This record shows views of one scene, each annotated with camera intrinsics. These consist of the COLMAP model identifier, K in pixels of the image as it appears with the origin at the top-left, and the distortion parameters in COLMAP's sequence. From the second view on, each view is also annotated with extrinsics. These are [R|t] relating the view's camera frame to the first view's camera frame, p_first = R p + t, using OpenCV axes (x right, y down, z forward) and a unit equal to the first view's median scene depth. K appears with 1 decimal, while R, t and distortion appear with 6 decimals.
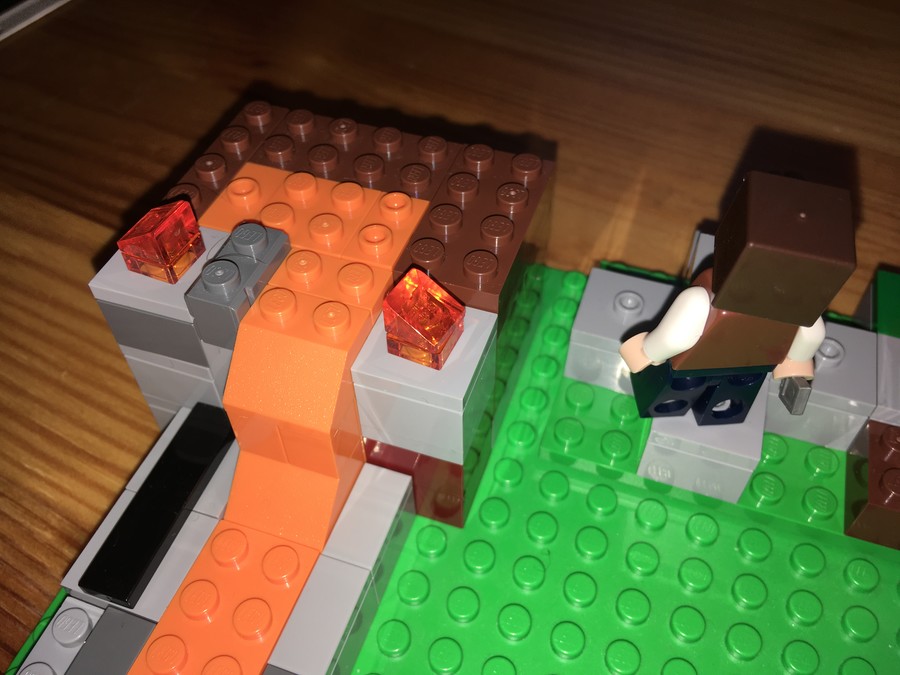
lens RADIAL K [[802.6, 0, 458.8], [0, 802.6, 328.6], [0, 0, 1]] dist [0.099114, -0.188819]
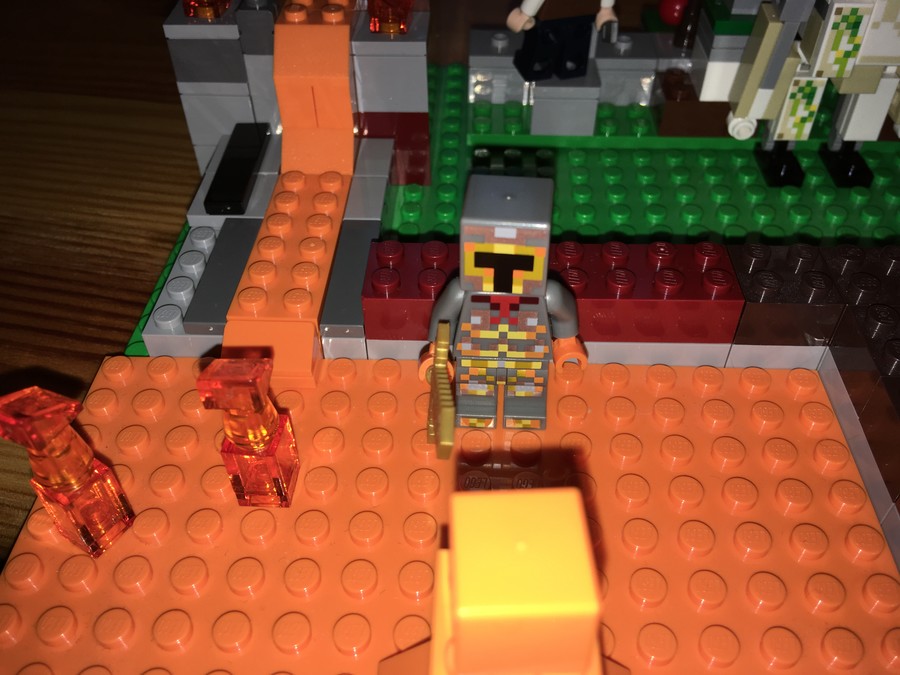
lens RADIAL K [[802.6, 0, 453.9], [0, 802.6, 342.9], [0, 0, 1]] dist [0.099114, -0.188819]
pose [[0.955372, -0.204661, 0.213023, -0.351236], [0.222962, 0.972624, -0.065502, 0.678030], [-0.193786, 0.110075, 0.974849, -0.463034]]
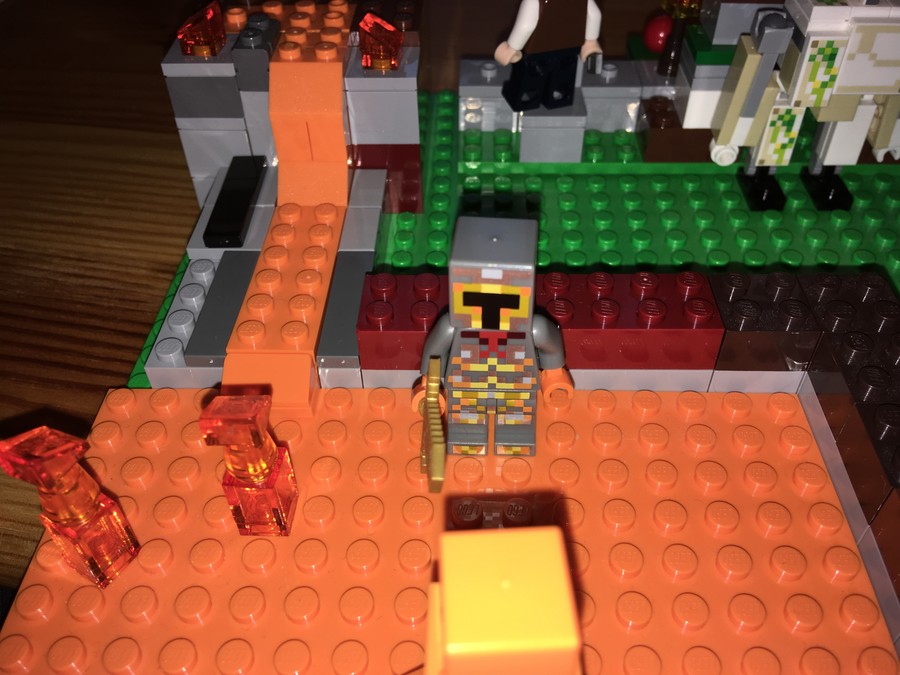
lens RADIAL K [[802.6, 0, 453.9], [0, 802.6, 341.9], [0, 0, 1]] dist [0.099114, -0.188819]
pose [[0.952164, -0.215123, 0.217037, -0.344108], [0.235578, 0.969115, -0.072937, 0.648947], [-0.194643, 0.120577, 0.973435, -0.508903]]
